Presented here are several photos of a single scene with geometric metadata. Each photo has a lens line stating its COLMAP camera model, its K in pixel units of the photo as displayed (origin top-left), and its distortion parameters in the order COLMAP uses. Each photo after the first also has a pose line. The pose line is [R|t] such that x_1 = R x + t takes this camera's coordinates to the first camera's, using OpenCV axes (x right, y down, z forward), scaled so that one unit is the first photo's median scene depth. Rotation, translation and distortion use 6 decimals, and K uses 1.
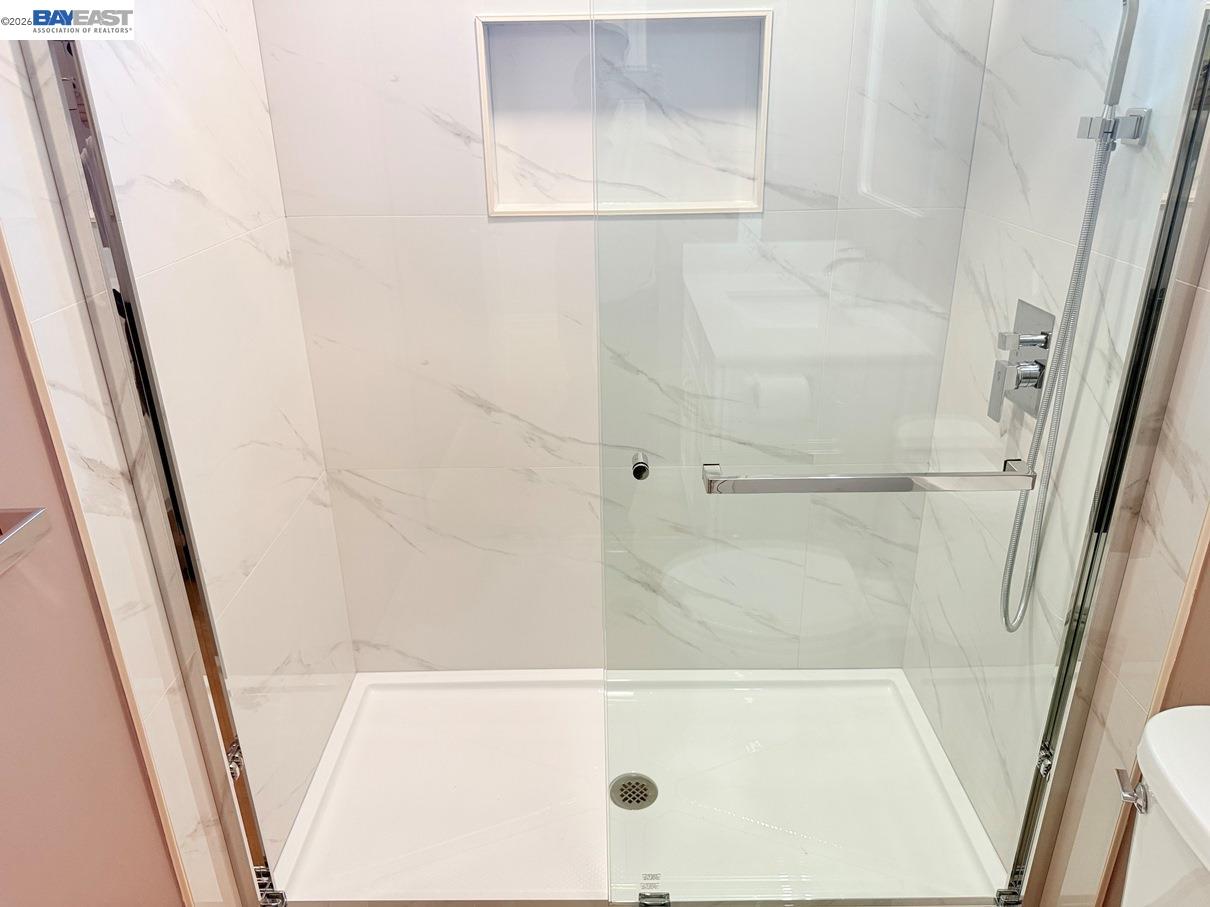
lens RADIAL K [[855.2, 0, 610.1], [0, 855.2, 454.7], [0, 0, 1]] dist [0.046979, -0.065780]
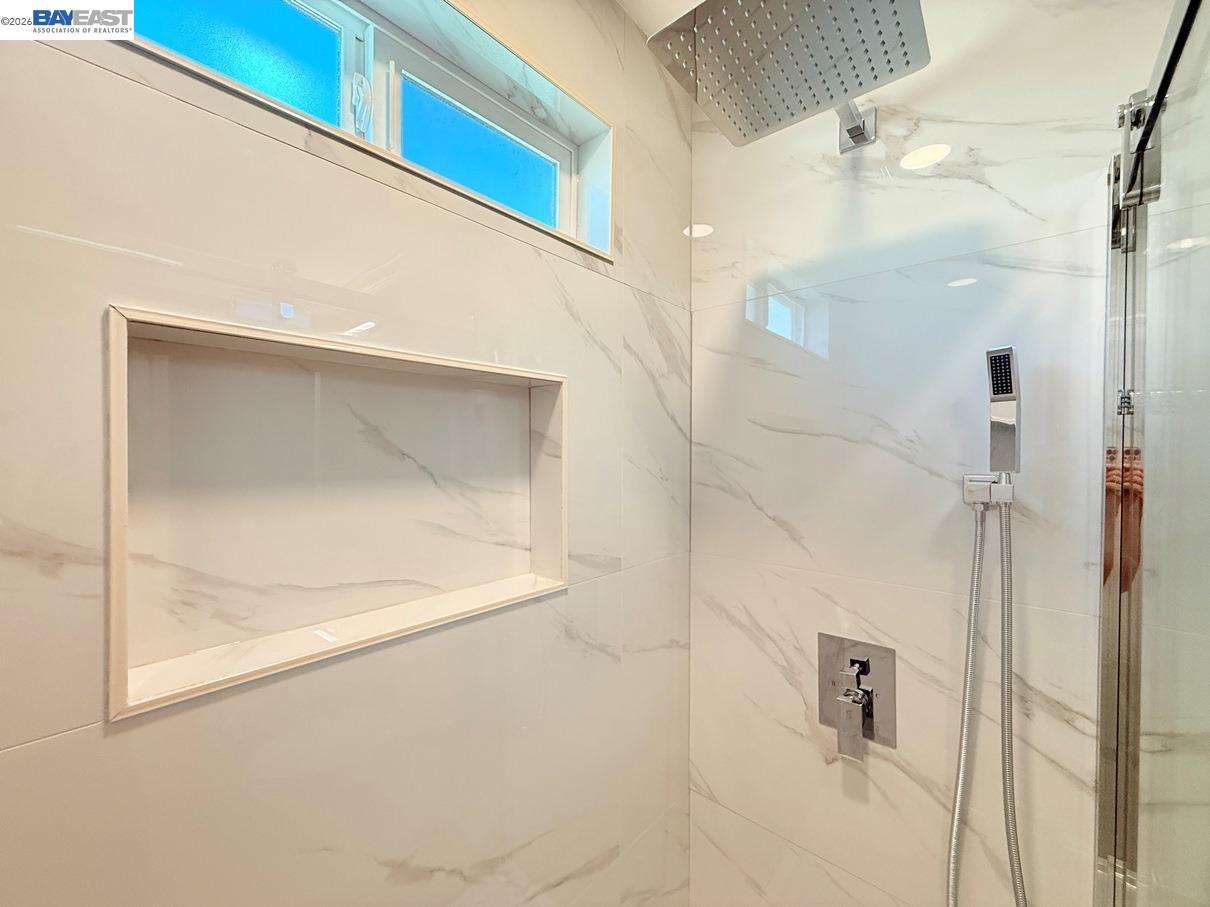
lens RADIAL K [[479.8, 0, 598.2], [0, 479.8, 456.3], [0, 0, 1]] dist [-0.001261, -0.000335]
pose [[0.661106, 0.008234, 0.750247, -0.156878], [0.280176, 0.924897, -0.257037, -0.266185], [-0.696018, 0.380129, 0.609148, 0.624393]]
